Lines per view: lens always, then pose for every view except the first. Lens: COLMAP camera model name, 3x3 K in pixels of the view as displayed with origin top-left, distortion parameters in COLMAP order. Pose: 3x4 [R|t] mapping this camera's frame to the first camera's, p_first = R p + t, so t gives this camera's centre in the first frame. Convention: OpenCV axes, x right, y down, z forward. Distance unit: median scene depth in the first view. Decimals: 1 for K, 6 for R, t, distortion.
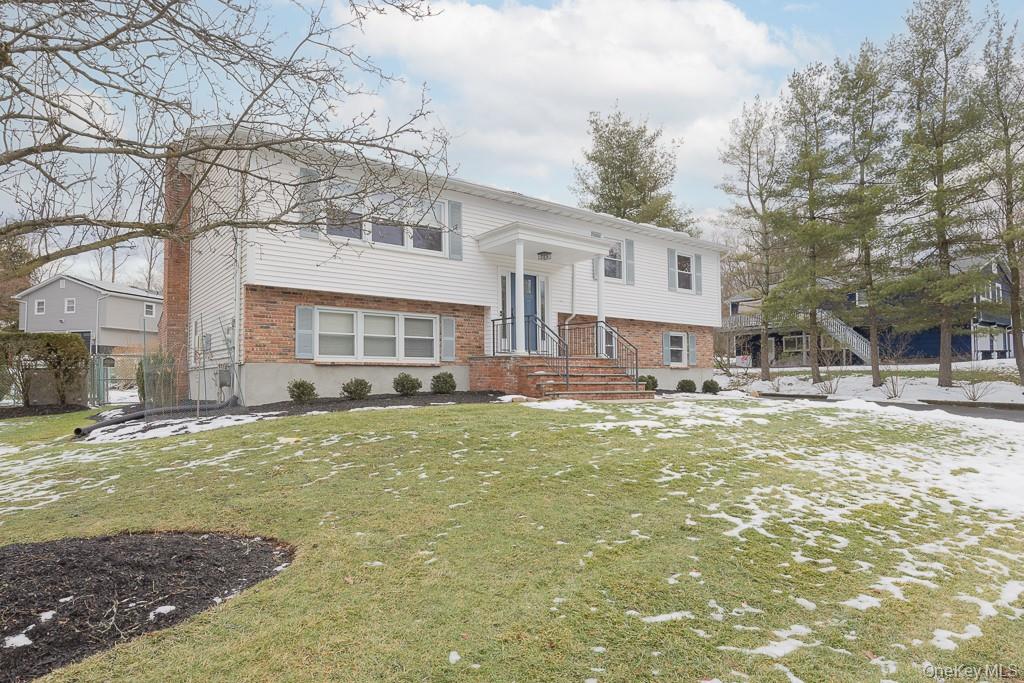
lens RADIAL K [[611.9, 0, 512.3], [0, 611.9, 355.2], [0, 0, 1]] dist [0.000668, 0.000035]
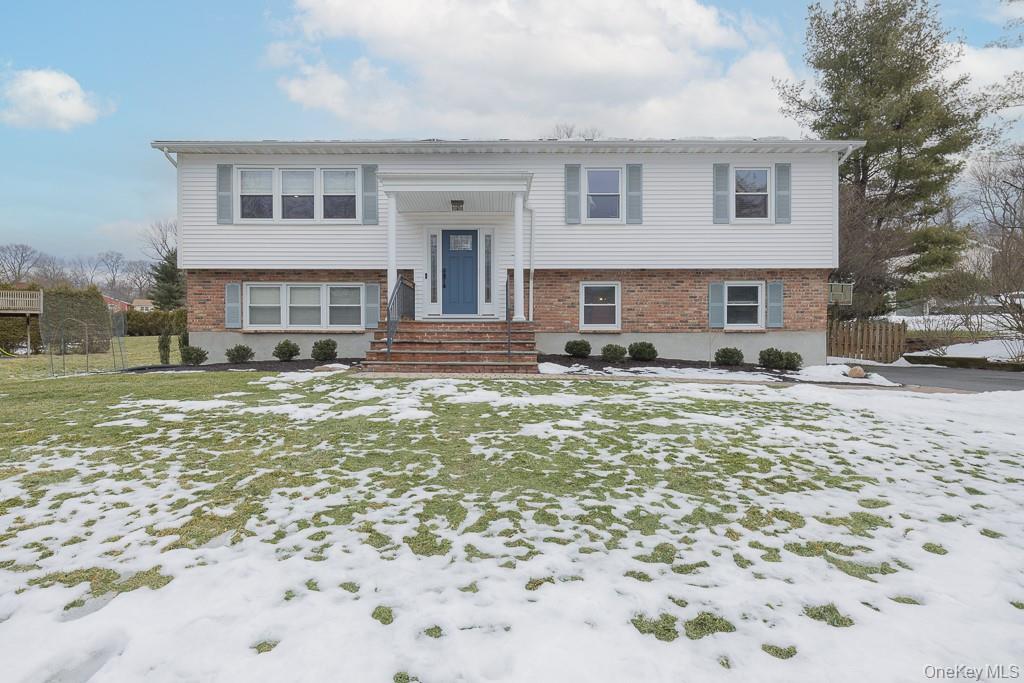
lens RADIAL K [[511.1, 0, 512.0], [0, 511.1, 341.5], [0, 0, 1]] dist [0.003793, 0.000478]
pose [[0.764117, 0.000615, -0.645078, 0.614567], [0.021013, 0.999445, 0.025844, 0.015381], [0.644736, -0.033302, 0.763680, 0.515930]]
